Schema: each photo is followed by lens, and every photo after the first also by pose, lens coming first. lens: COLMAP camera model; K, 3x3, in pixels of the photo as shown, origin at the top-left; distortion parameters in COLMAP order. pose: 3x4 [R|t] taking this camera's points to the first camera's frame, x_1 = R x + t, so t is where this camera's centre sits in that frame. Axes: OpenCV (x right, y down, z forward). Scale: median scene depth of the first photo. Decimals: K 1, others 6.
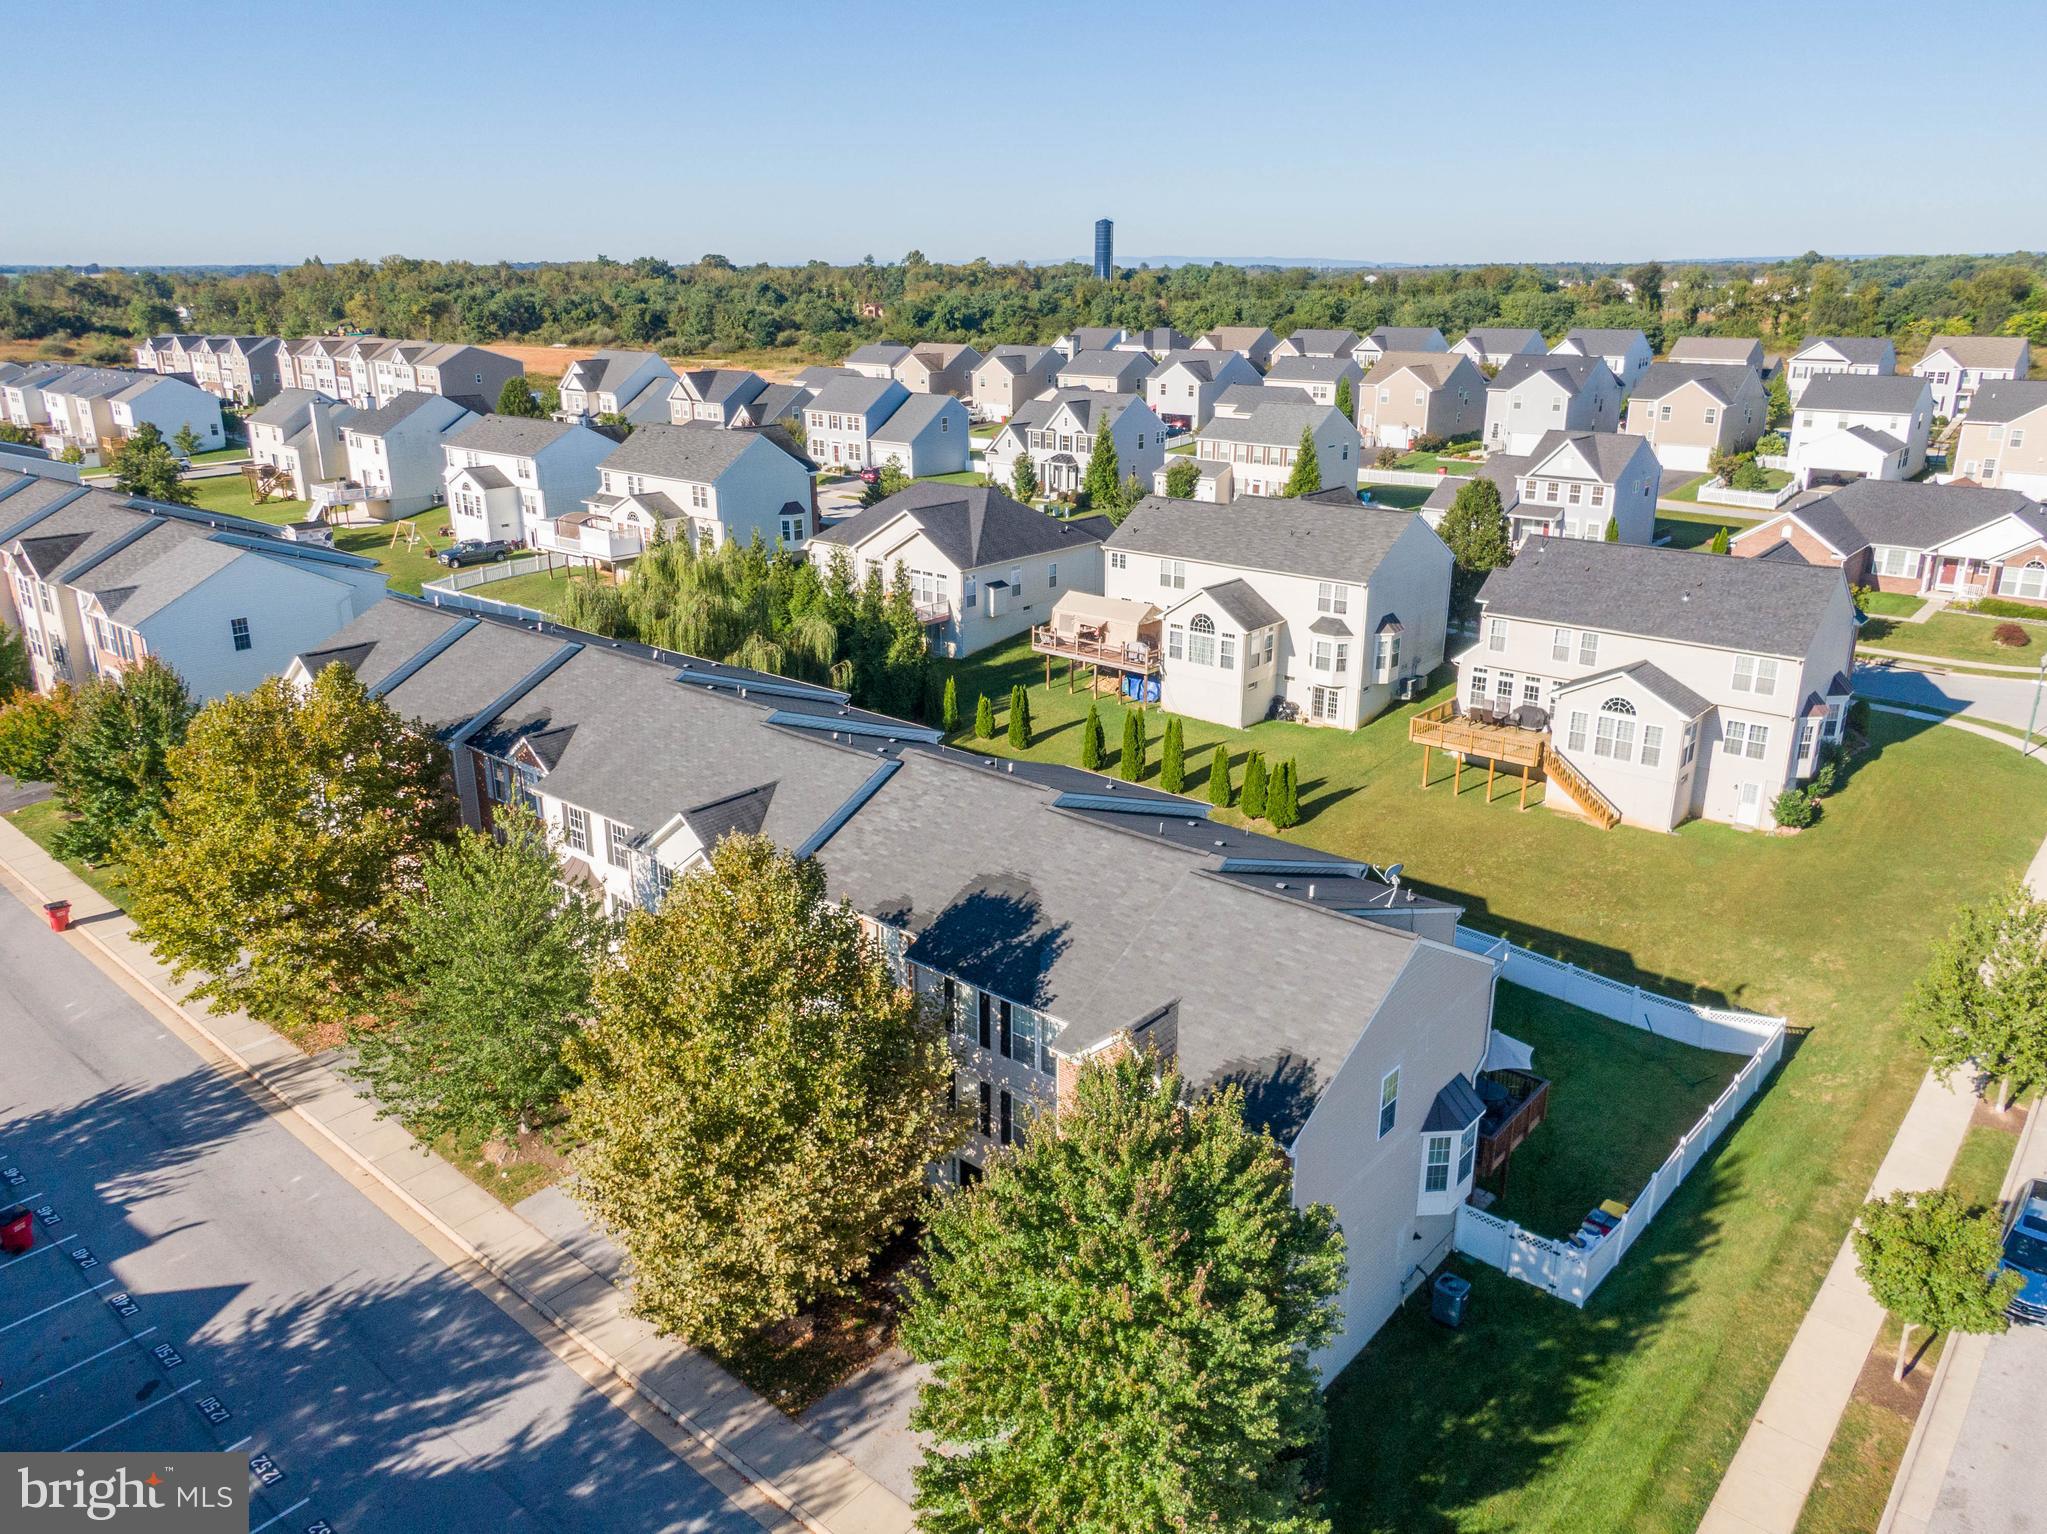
lens RADIAL K [[1436.5, 0, 1023.5], [0, 1436.5, 767.0], [0, 0, 1]] dist [-0.035622, 0.004891]
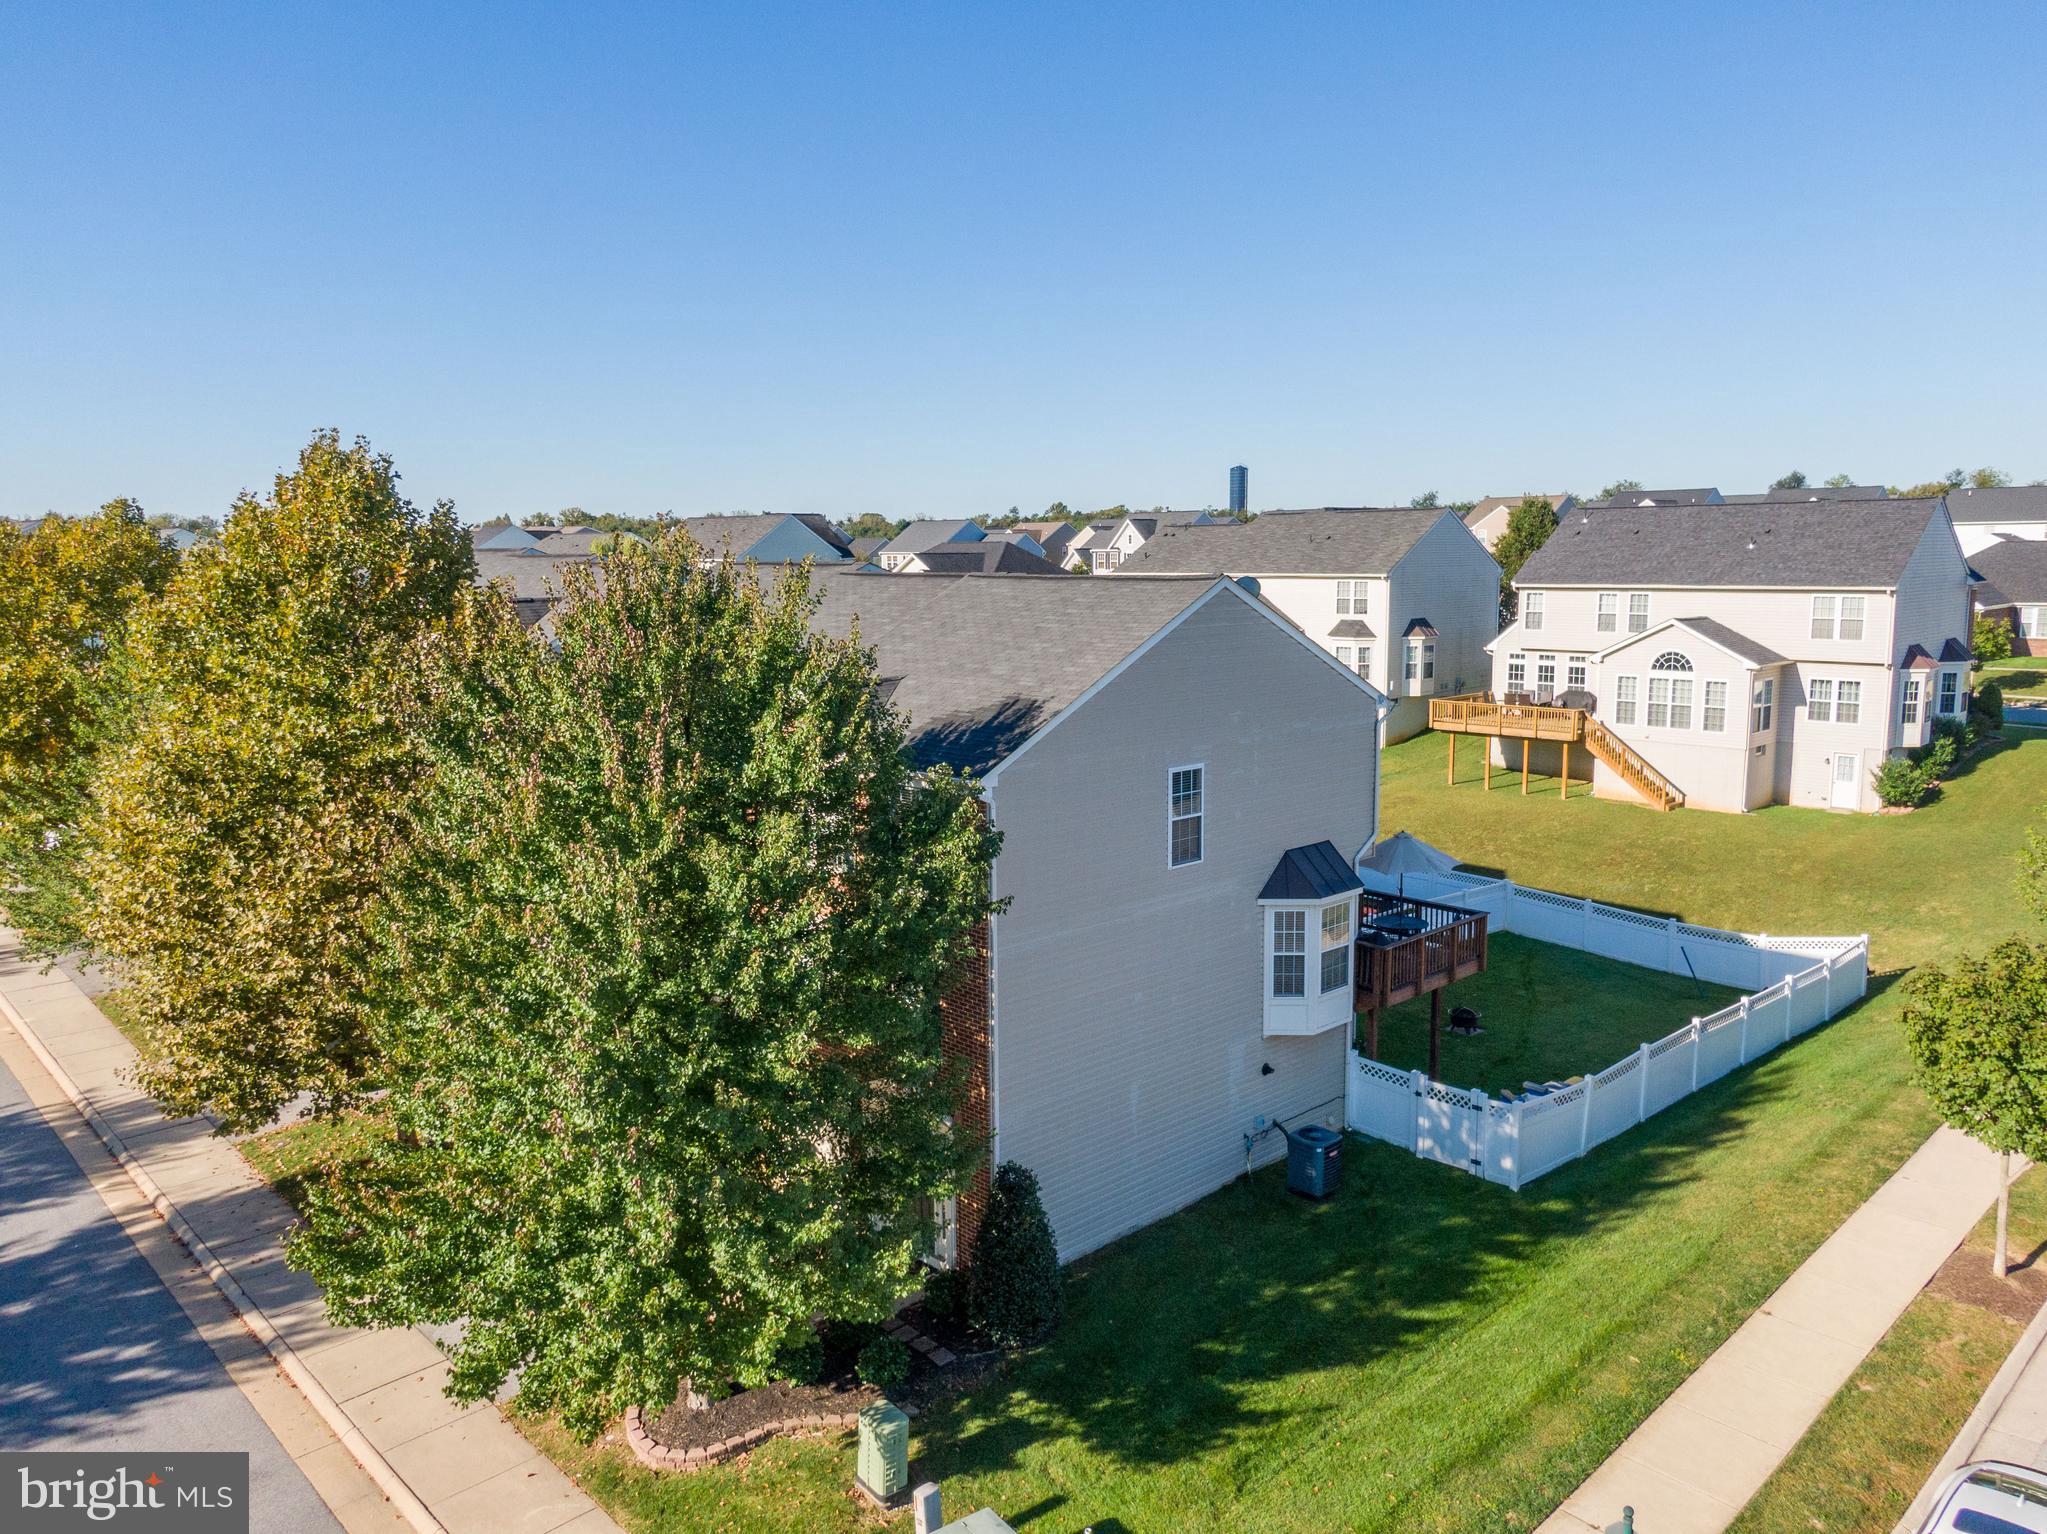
lens RADIAL K [[1461.4, 0, 1023.5], [0, 1461.4, 767.0], [0, 0, 1]] dist [-0.027867, -0.007109]
pose [[0.995204, 0.002534, -0.097784, 0.124429], [-0.018944, 0.985732, -0.167254, 0.167990], [0.095965, 0.168304, 0.981053, 0.143258]]
